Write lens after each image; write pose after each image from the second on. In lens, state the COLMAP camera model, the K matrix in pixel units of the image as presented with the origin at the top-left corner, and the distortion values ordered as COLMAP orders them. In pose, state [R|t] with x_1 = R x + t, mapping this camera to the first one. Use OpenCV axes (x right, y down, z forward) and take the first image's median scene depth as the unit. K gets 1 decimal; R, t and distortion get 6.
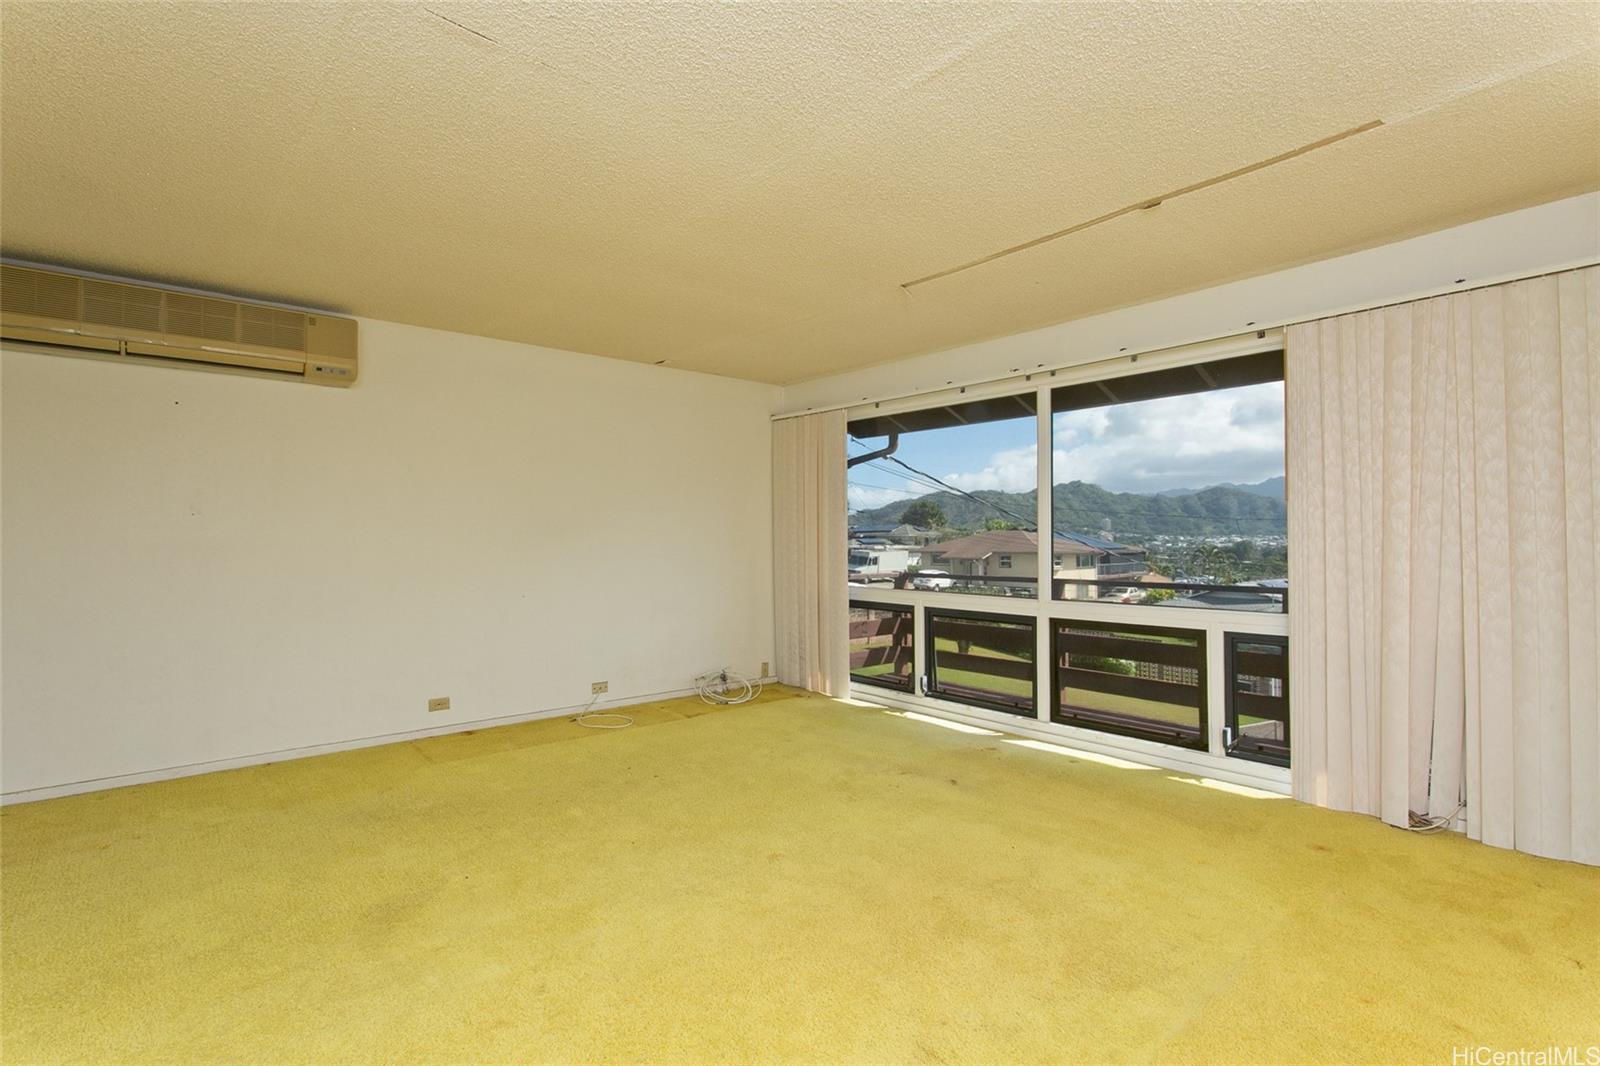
lens RADIAL K [[782.9, 0, 799.9], [0, 782.9, 532.2], [0, 0, 1]] dist [0.005282, 0.000420]
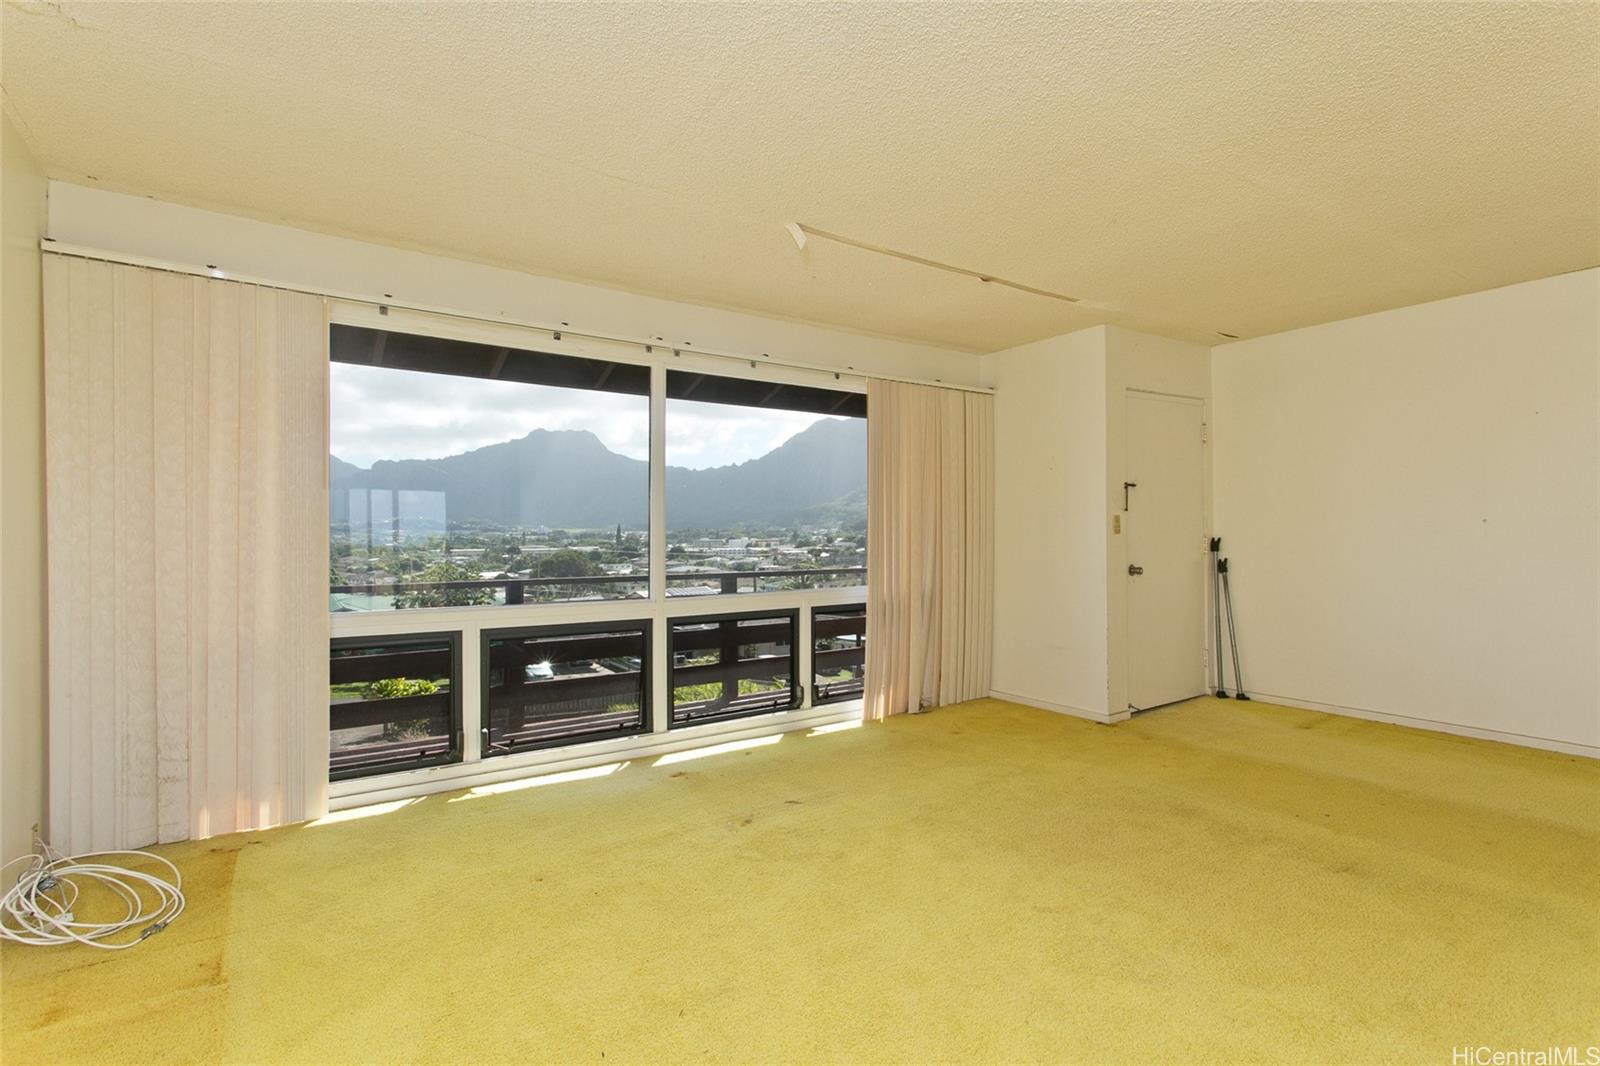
lens RADIAL K [[782.9, 0, 804.5], [0, 782.9, 538.2], [0, 0, 1]] dist [0.005282, 0.000420]
pose [[0.085878, 0.003771, 0.996299, -0.620149], [-0.003613, 0.999987, -0.003474, 0.019643], [-0.996299, -0.003302, 0.085891, 0.808644]]
